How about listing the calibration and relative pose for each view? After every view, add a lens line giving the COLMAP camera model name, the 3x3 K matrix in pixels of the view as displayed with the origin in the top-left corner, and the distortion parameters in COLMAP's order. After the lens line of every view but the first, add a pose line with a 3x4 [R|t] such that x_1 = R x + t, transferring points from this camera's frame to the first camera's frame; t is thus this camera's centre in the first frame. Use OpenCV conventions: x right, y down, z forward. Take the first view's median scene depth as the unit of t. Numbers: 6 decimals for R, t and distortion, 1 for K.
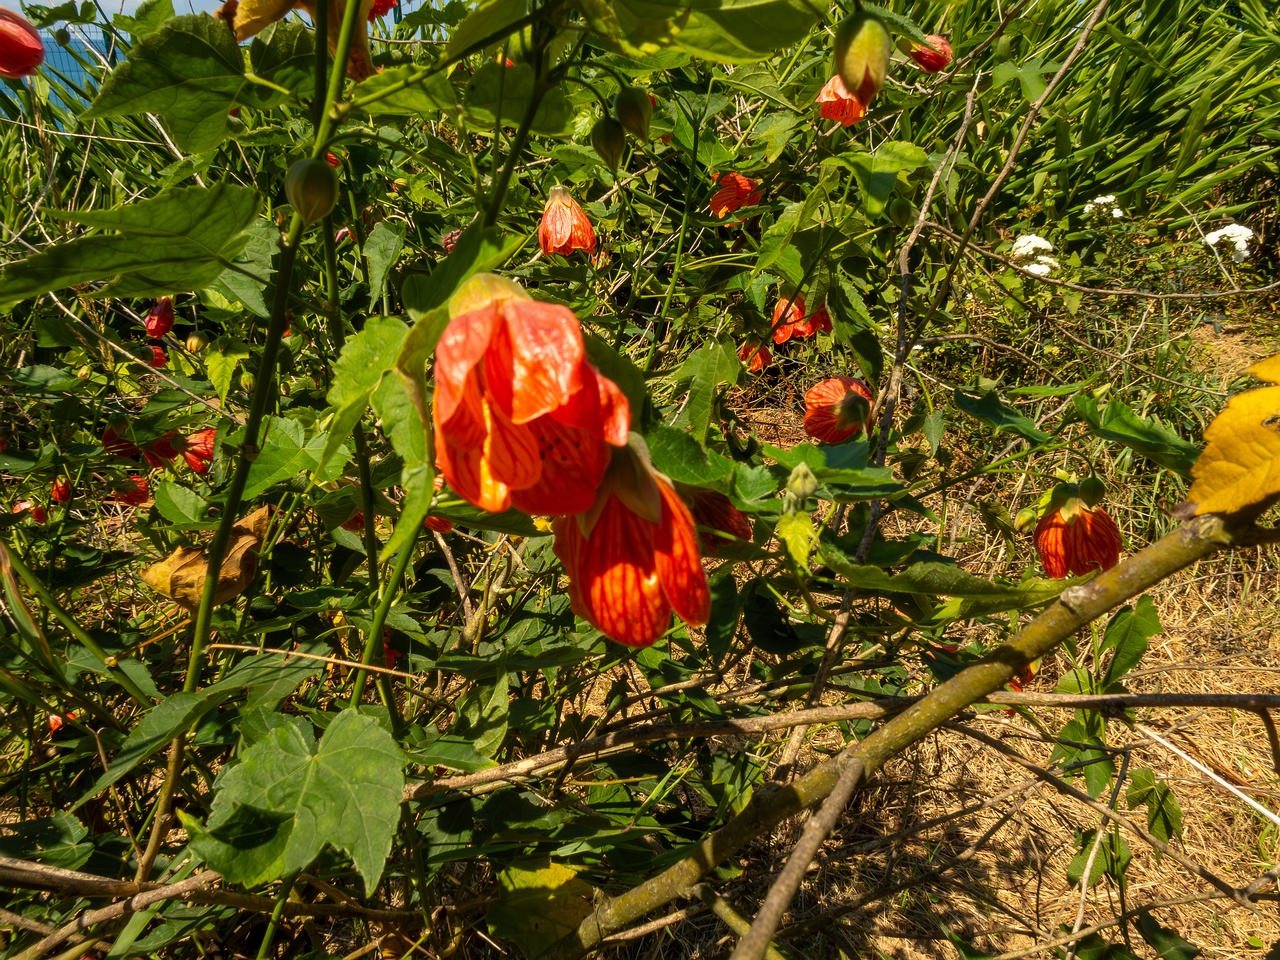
lens RADIAL K [[909.4, 0, 635.3], [0, 909.4, 501.1], [0, 0, 1]] dist [-0.023415, -0.001126]
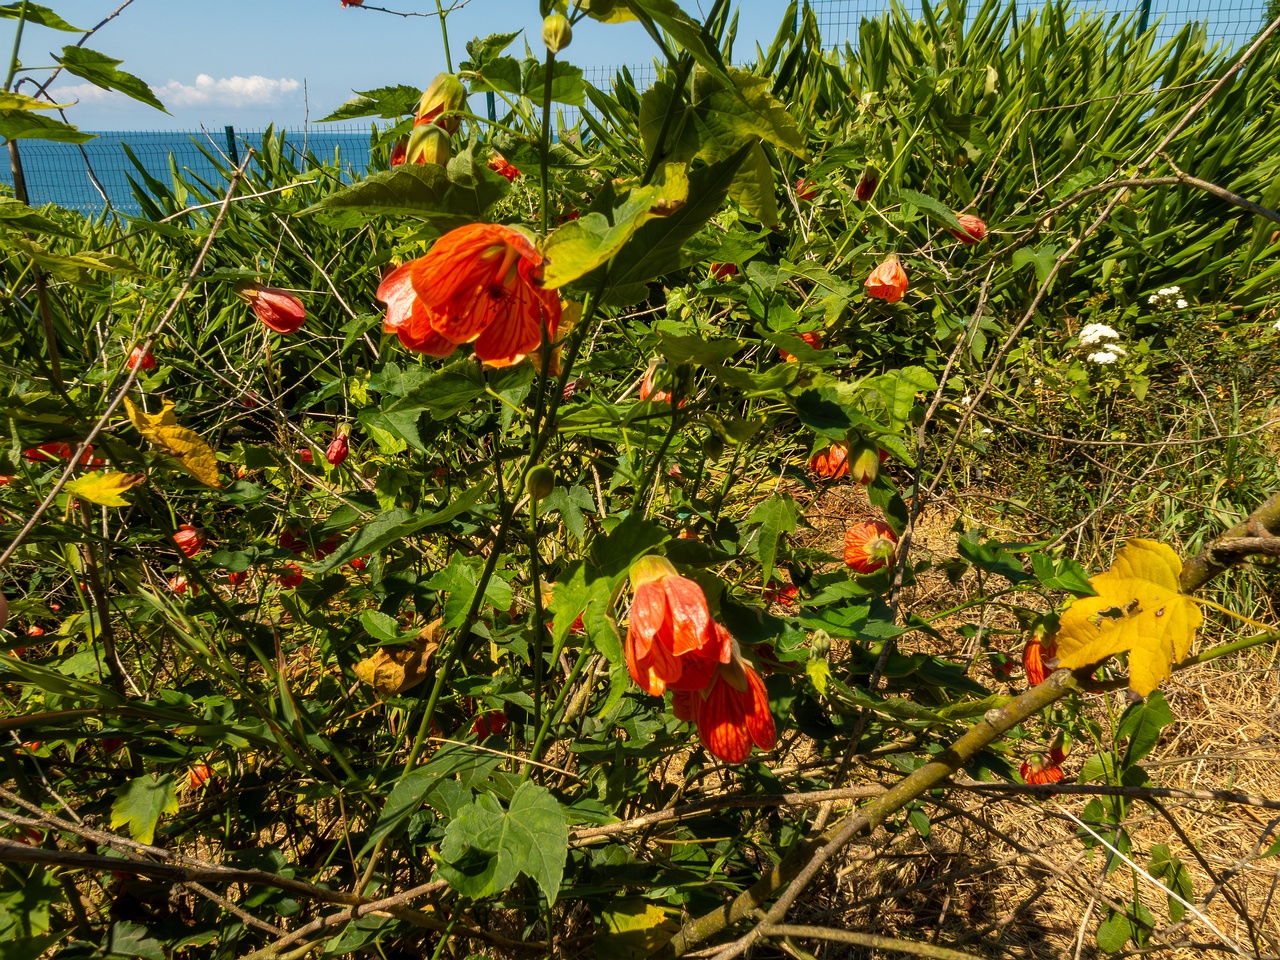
lens RADIAL K [[909.4, 0, 634.6], [0, 909.4, 498.2], [0, 0, 1]] dist [-0.023415, -0.001126]
pose [[0.996548, 0.010371, -0.082371, -0.002139], [-0.016315, 0.997284, -0.071828, -0.013158], [0.081402, 0.072924, 0.994010, -0.055256]]
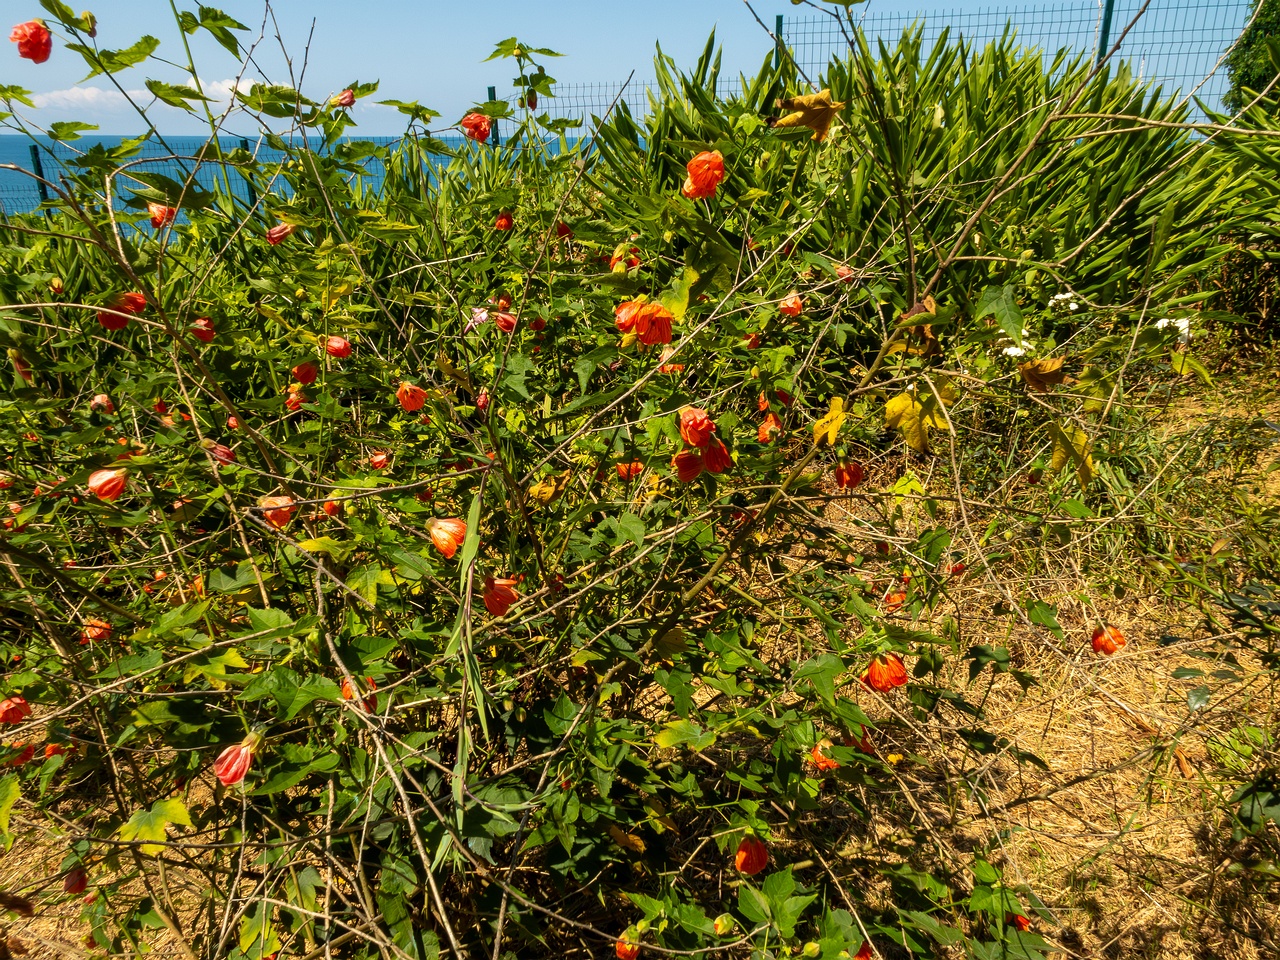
lens RADIAL K [[909.4, 0, 632.8], [0, 909.4, 489.9], [0, 0, 1]] dist [-0.023415, -0.001126]
pose [[0.997164, 0.002920, -0.075201, -0.000366], [-0.009130, 0.996560, -0.082373, 0.049858], [0.074702, 0.082826, 0.993760, -0.297859]]
